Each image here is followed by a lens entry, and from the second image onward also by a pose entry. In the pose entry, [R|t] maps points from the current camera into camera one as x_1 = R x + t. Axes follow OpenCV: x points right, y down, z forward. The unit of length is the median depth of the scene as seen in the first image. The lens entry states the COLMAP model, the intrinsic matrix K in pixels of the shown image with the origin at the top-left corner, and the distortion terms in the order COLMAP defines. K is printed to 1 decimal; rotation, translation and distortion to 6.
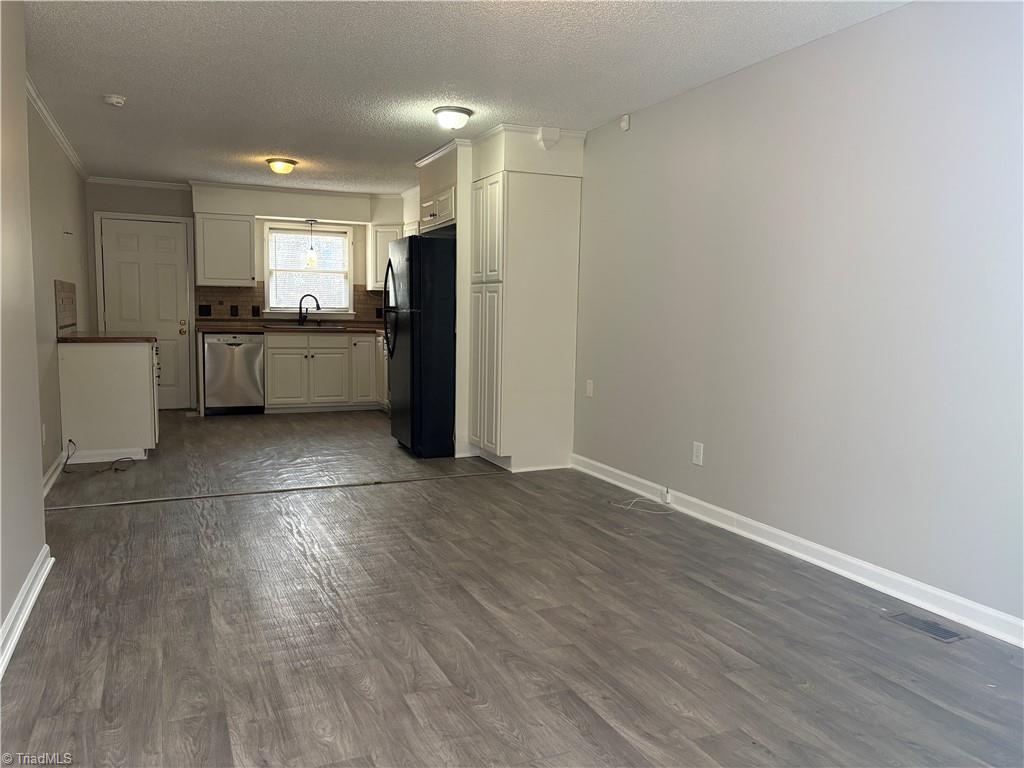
lens RADIAL K [[776.5, 0, 511.3], [0, 776.5, 382.1], [0, 0, 1]] dist [0.016571, 0.002512]
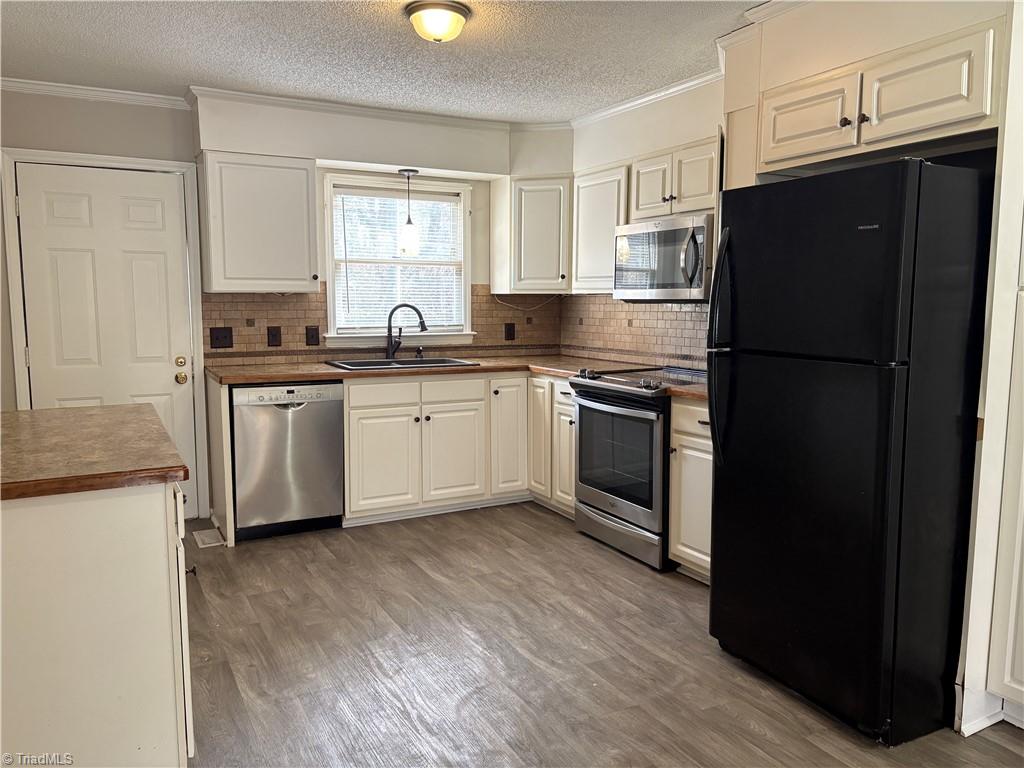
lens RADIAL K [[776.5, 0, 512.9], [0, 776.5, 385.6], [0, 0, 1]] dist [0.016571, 0.002512]
pose [[0.997304, -0.023540, 0.069504, -0.225100], [0.022156, 0.999542, 0.020617, -0.063855], [-0.069958, -0.019022, 0.997369, 0.436160]]
